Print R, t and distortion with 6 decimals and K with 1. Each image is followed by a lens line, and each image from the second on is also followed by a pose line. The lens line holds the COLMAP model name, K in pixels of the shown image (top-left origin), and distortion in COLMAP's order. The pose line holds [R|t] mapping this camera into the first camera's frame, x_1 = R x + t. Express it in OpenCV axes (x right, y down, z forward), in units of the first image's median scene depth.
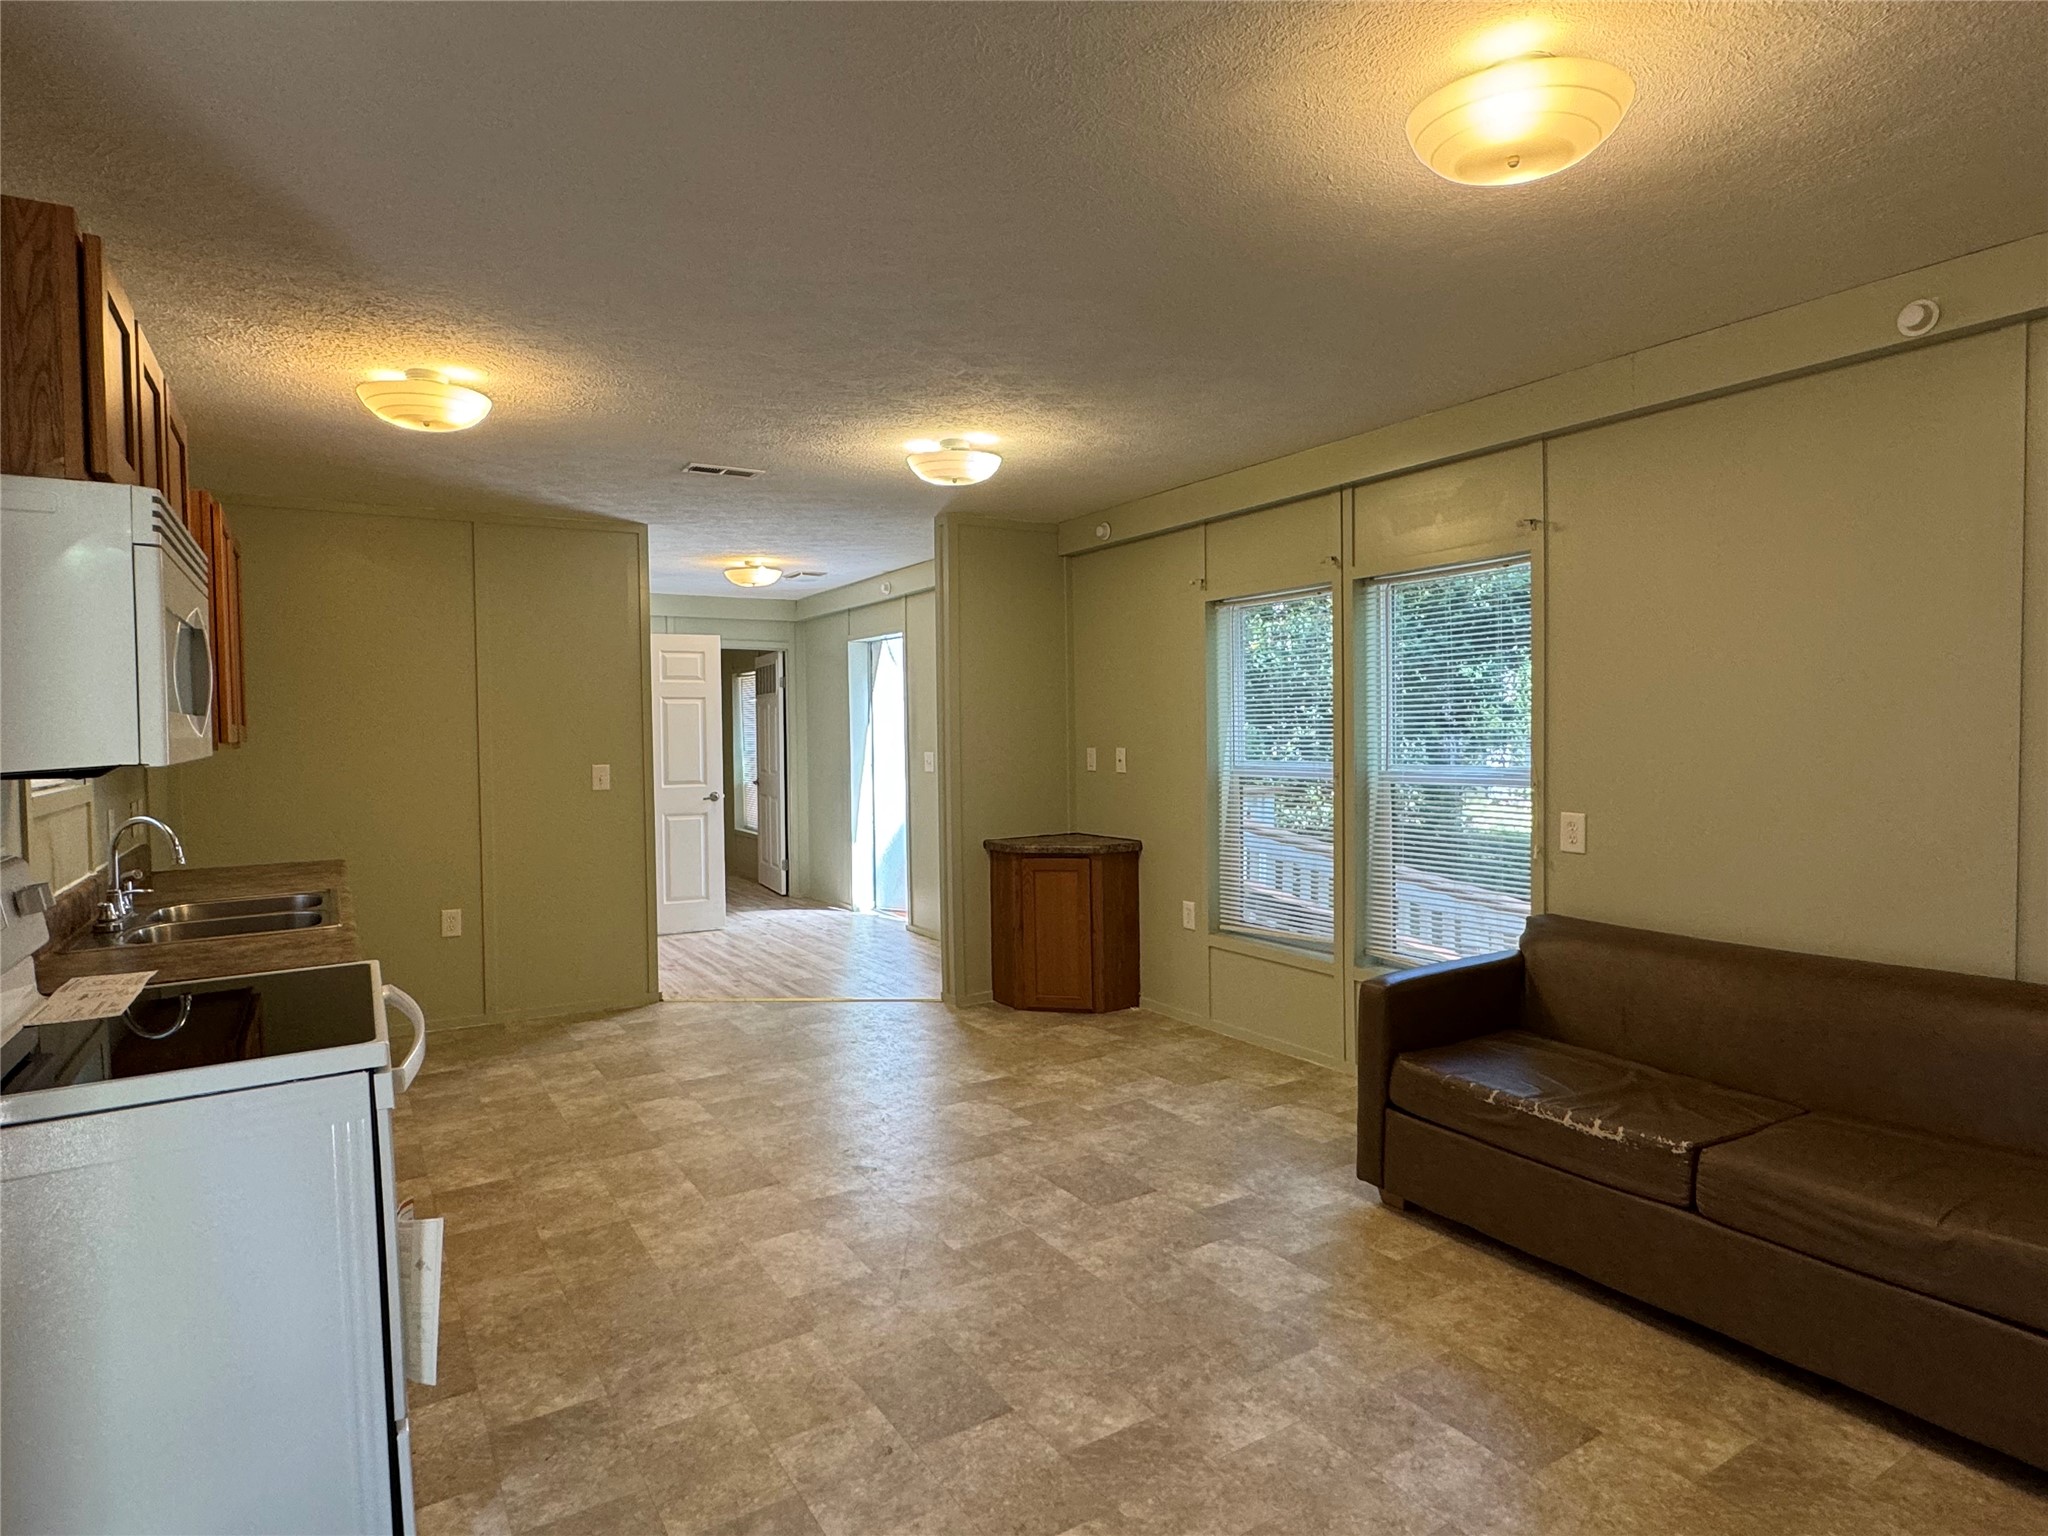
lens RADIAL K [[1134.4, 0, 1022.3], [0, 1134.4, 752.9], [0, 0, 1]] dist [-0.002526, 0.000321]
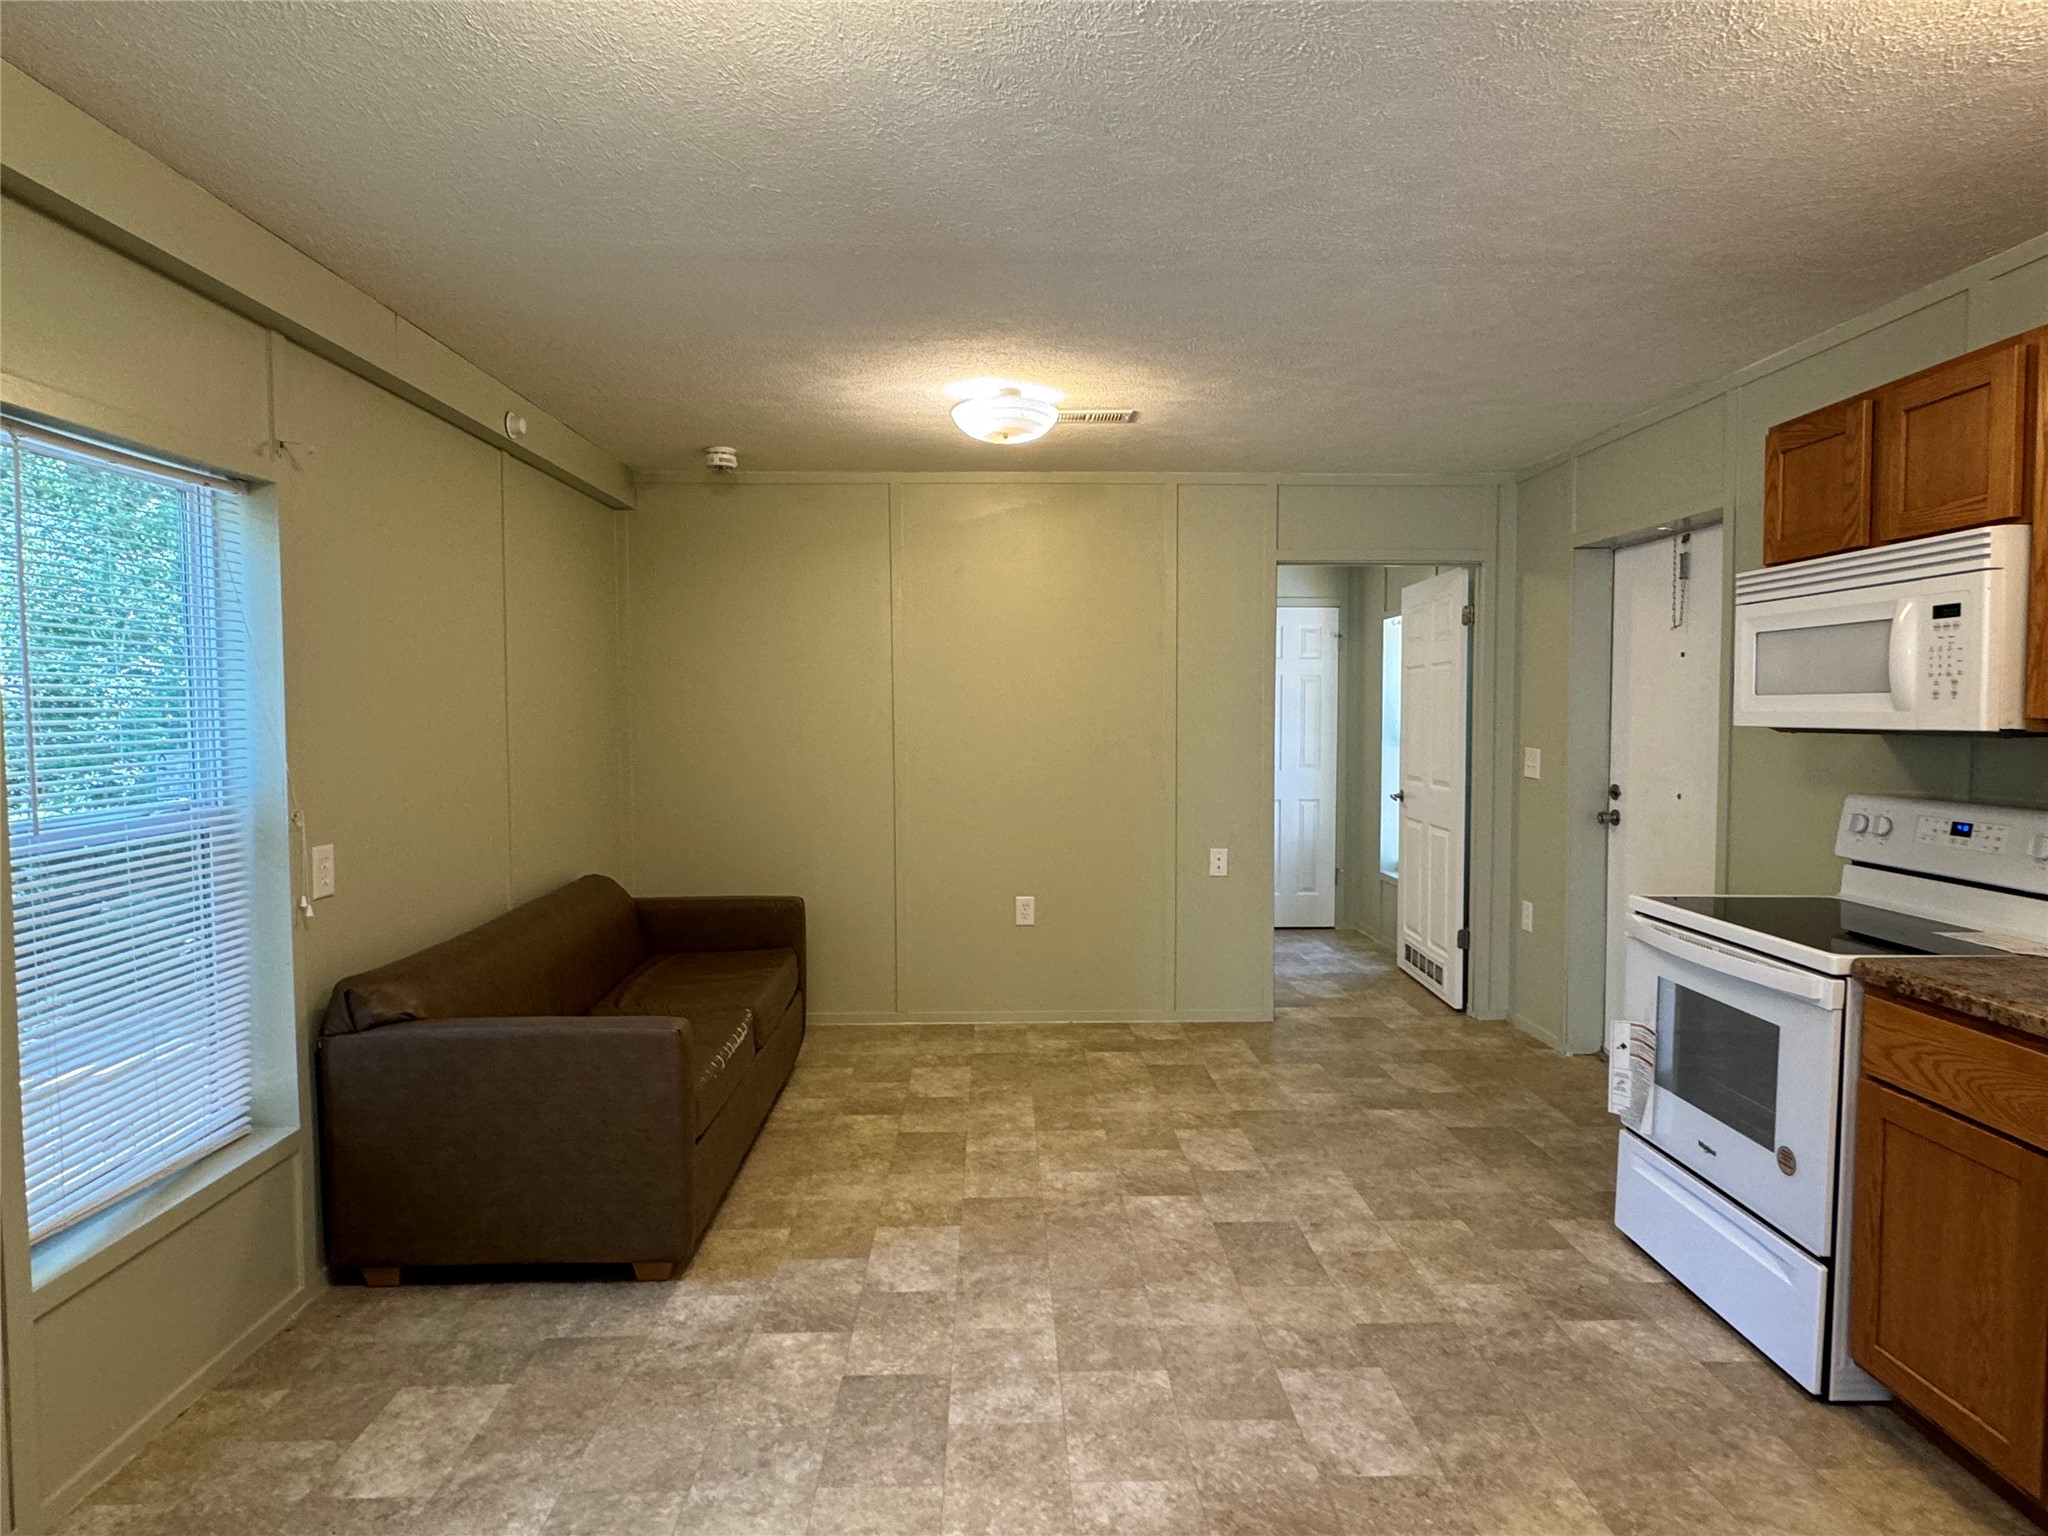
lens RADIAL K [[1130.5, 0, 1021.4], [0, 1130.5, 766.5], [0, 0, 1]] dist [-0.003340, 0.002053]
pose [[-0.862150, -0.006036, 0.506617, -0.255380], [0.031678, 0.997330, 0.065792, -0.029160], [-0.505662, 0.072771, -0.859657, 1.168132]]
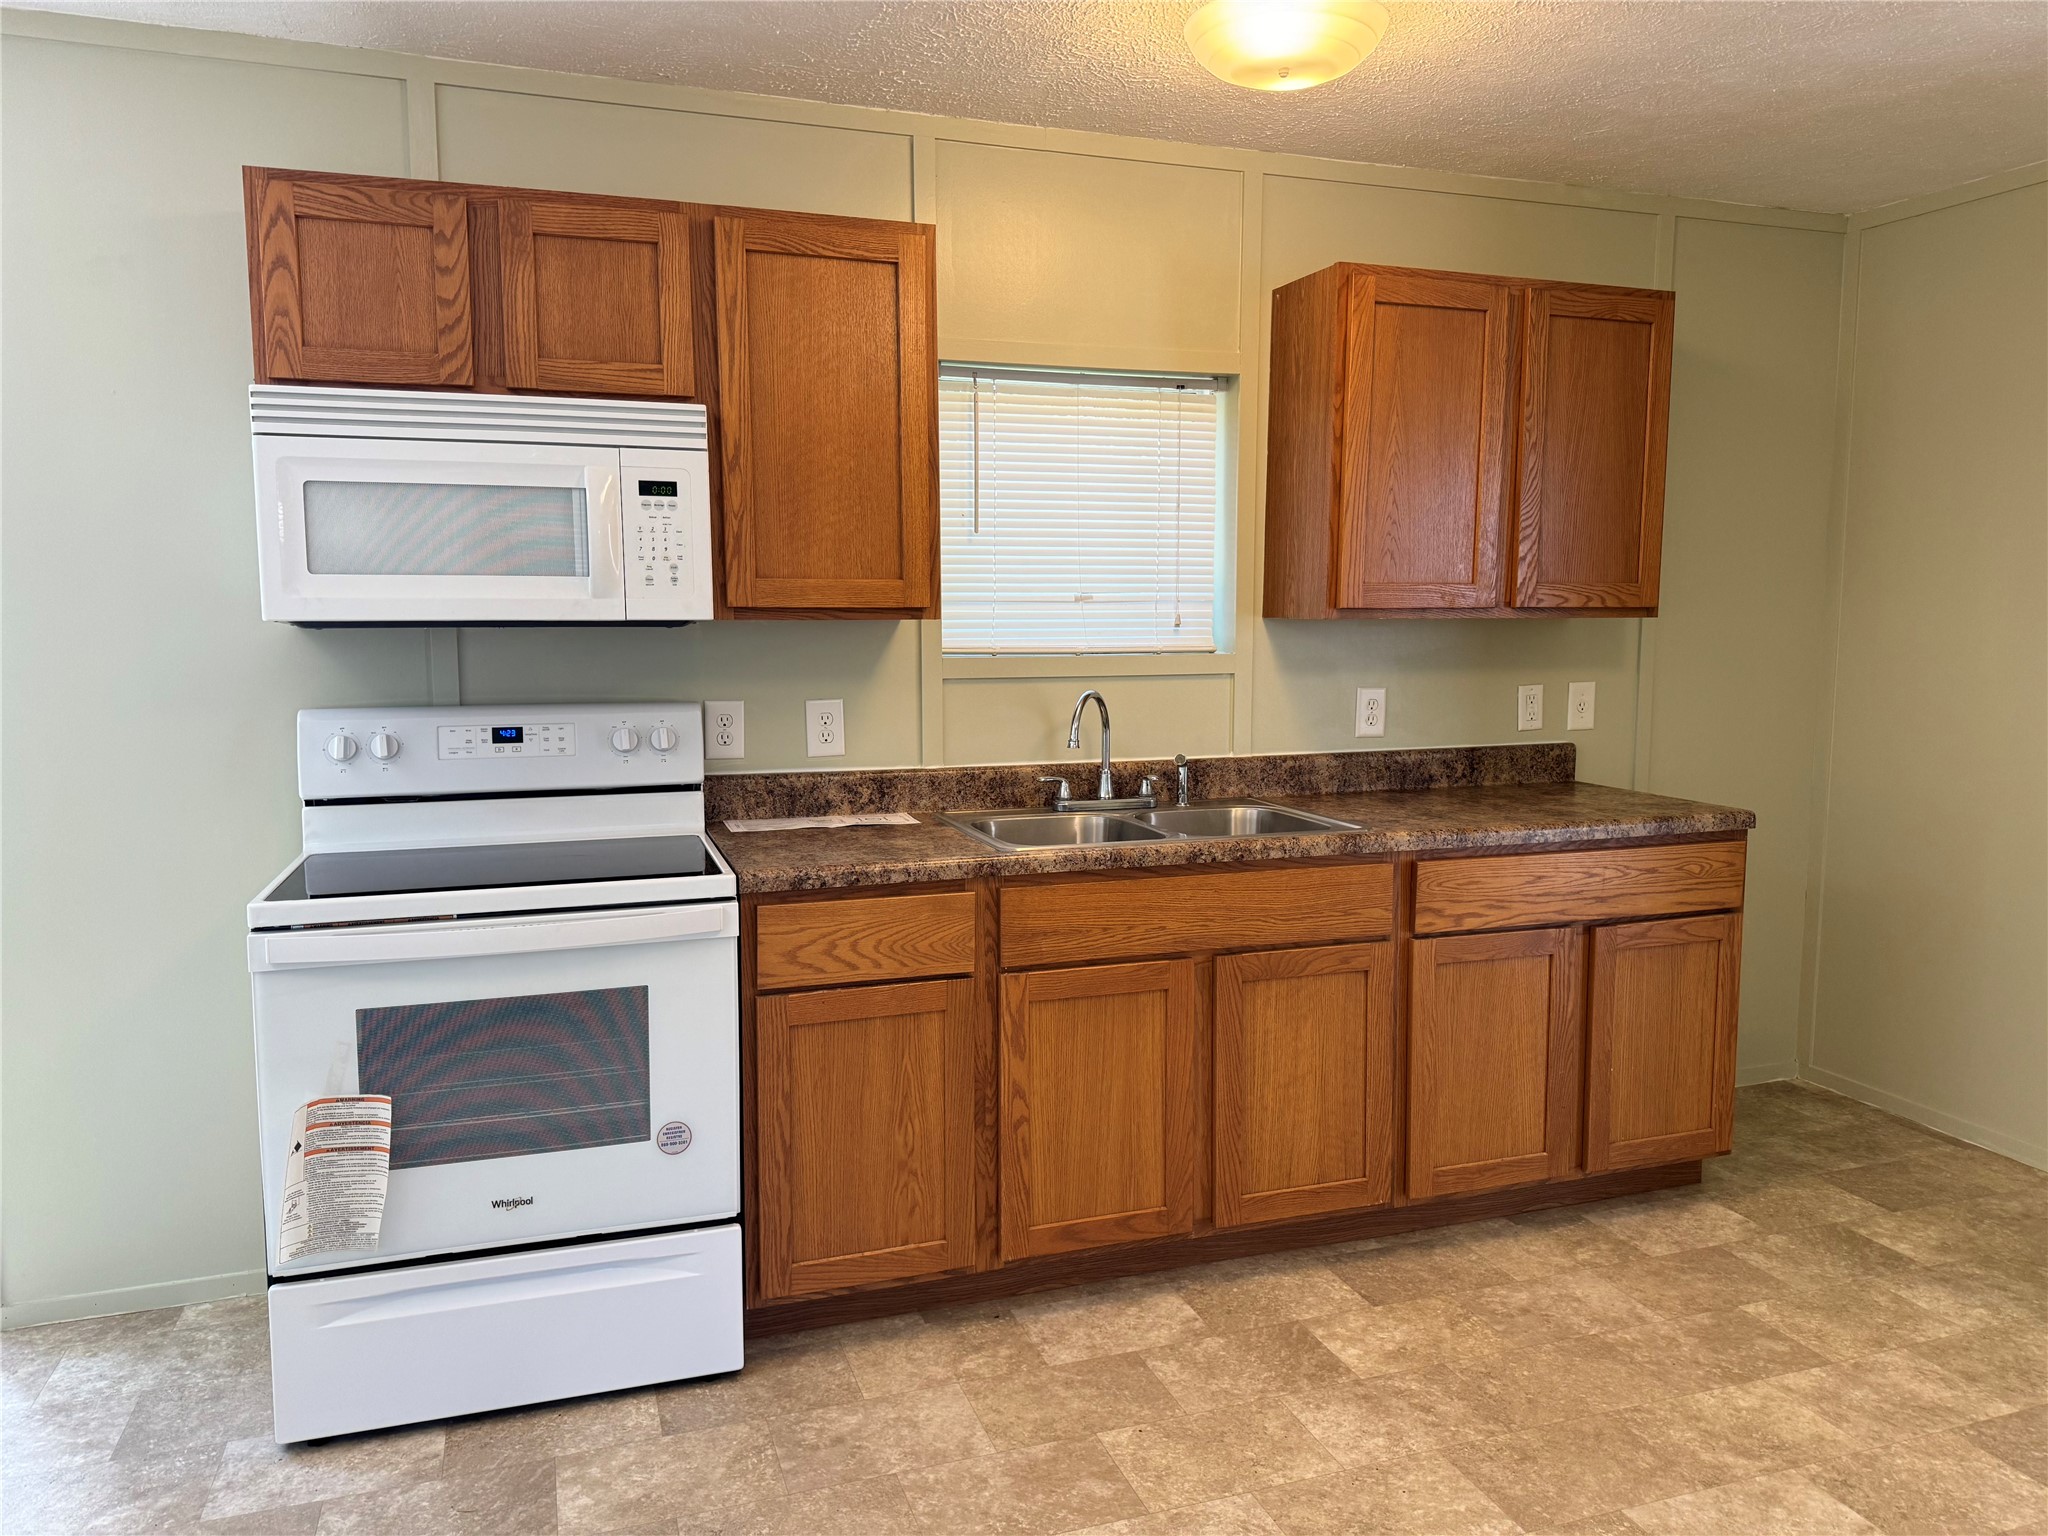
lens RADIAL K [[1430.9, 0, 1030.3], [0, 1430.9, 756.8], [0, 0, 1]] dist [0.129976, -0.256114]
pose [[-0.215955, 0.118626, -0.969171, 0.211444], [-0.023037, 0.991697, 0.126516, -0.021415], [0.976132, 0.049649, -0.211429, 0.787969]]
